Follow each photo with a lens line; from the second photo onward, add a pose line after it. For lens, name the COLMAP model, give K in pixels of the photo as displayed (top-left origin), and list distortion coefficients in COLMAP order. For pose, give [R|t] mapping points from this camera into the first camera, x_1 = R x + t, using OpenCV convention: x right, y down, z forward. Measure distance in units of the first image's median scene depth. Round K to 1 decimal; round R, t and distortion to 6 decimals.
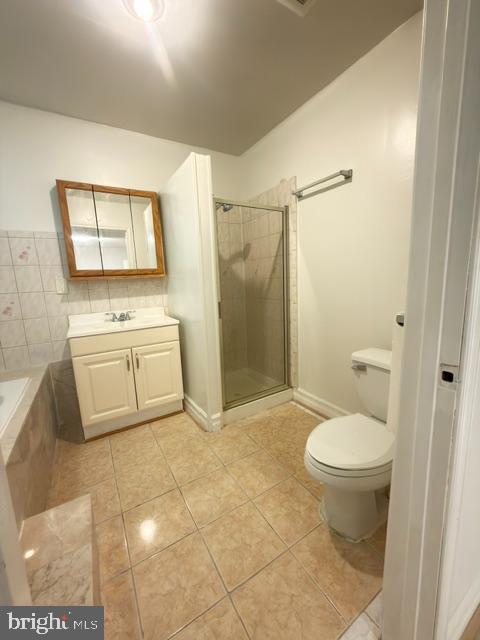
lens RADIAL K [[255.0, 0, 240.0], [0, 255.0, 320.0], [0, 0, 1]] dist [-0.002672, 0.000379]
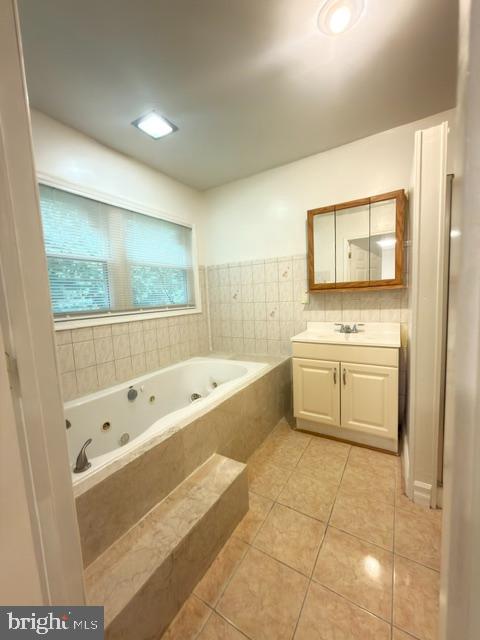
lens RADIAL K [[255.0, 0, 240.0], [0, 255.0, 320.0], [0, 0, 1]] dist [-0.002672, 0.000379]
pose [[0.448422, 0.110168, -0.887007, 0.252126], [-0.115027, 0.991236, 0.064962, -0.069290], [0.886389, 0.072900, 0.457165, 0.178516]]
